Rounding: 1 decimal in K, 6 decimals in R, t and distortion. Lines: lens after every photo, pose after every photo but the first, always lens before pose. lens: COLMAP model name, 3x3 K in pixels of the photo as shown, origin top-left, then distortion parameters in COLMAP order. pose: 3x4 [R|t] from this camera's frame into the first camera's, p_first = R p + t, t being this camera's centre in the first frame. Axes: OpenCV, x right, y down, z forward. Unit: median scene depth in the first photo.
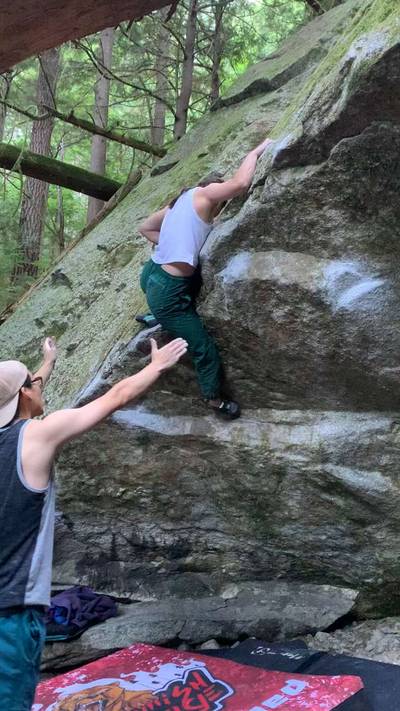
lens RADIAL K [[614.3, 0, 204.0], [0, 614.3, 353.7], [0, 0, 1]] dist [0.138691, -0.281757]
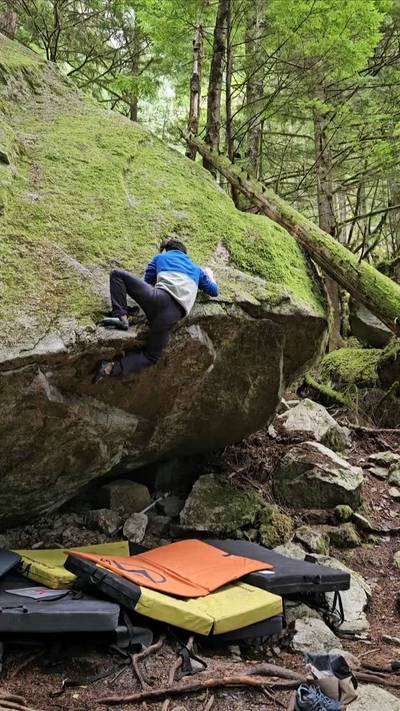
lens RADIAL K [[586.4, 0, 200.0], [0, 586.4, 355.5], [0, 0, 1]] dist [0.023015, 0.005141]
pose [[0.008640, 0.232662, 0.972519, -1.178895], [-0.285741, 0.932578, -0.220568, 0.217434], [-0.958268, -0.275983, 0.074539, 0.643036]]
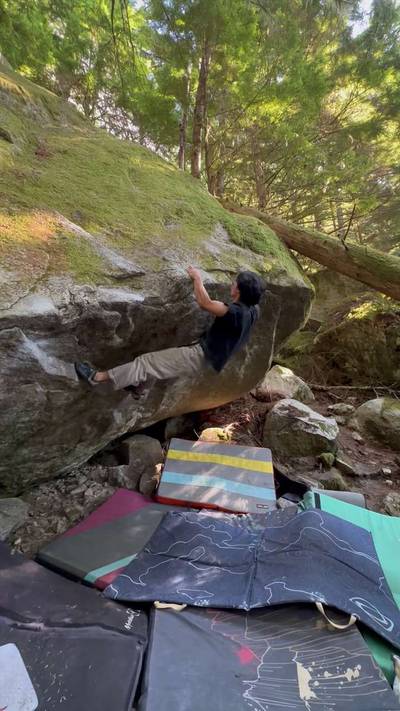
lens RADIAL K [[324.1, 0, 200.8], [0, 324.1, 355.3], [0, 0, 1]] dist [-0.001393, 0.000213]
pose [[-0.034797, 0.203306, 0.978497, -0.620700], [-0.243919, 0.947753, -0.205592, 0.152230], [-0.969171, -0.245827, 0.016611, 0.725047]]
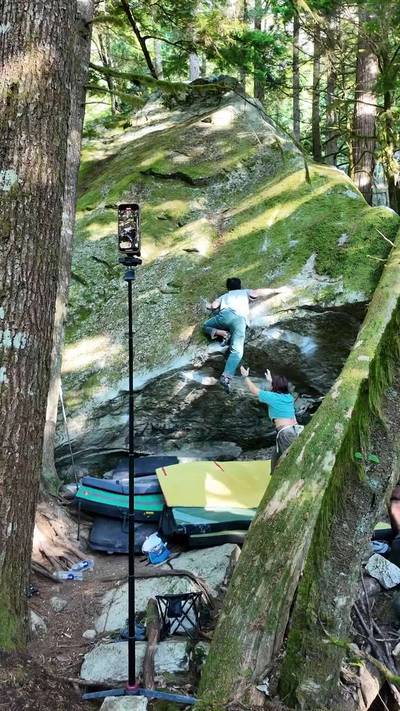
lens RADIAL K [[516.3, 0, 200.6], [0, 516.3, 359.2], [0, 0, 1]] dist [0.082893, -0.001831]
pose [[0.823183, 0.035254, 0.566680, -1.176387], [-0.140655, 0.979622, 0.143378, -0.240539], [-0.550077, -0.197733, 0.811367, -0.568959]]
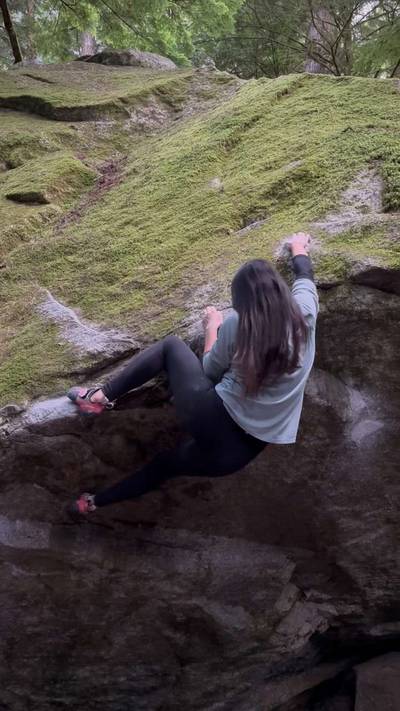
lens RADIAL K [[655.8, 0, 200.0], [0, 655.8, 355.5], [0, 0, 1]] dist [0.033415, -0.000313]
pose [[0.697854, 0.256268, 0.668825, -0.451849], [-0.197389, 0.966451, -0.164350, 0.005132], [-0.688504, -0.017326, 0.725026, 0.318521]]
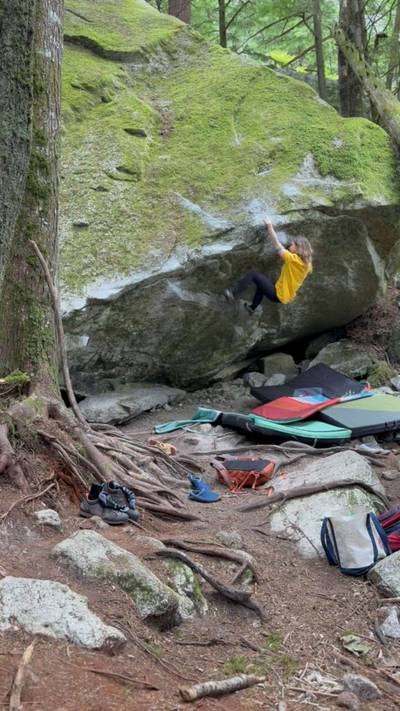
lens RADIAL K [[581.3, 0, 200.0], [0, 581.3, 355.5], [0, 0, 1]] dist [0.163150, -0.325633]
pose [[0.432808, 0.038824, 0.900650, -1.597174], [-0.207706, 0.976487, 0.057721, 0.181820], [-0.877231, -0.212053, 0.430695, 0.153373]]
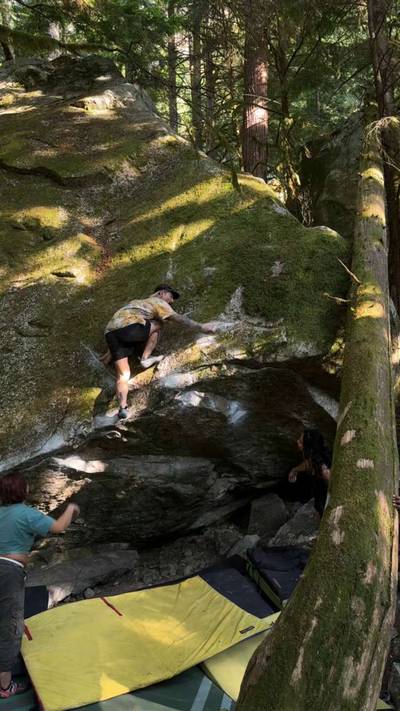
lens RADIAL K [[581.3, 0, 200.0], [0, 581.3, 355.5], [0, 0, 1]] dist [0.163150, -0.325633]
pose [[0.670754, 0.060936, 0.739173, -0.992750], [-0.149056, 0.987361, 0.053863, -0.287935], [-0.726548, -0.146307, 0.671359, -0.187423]]
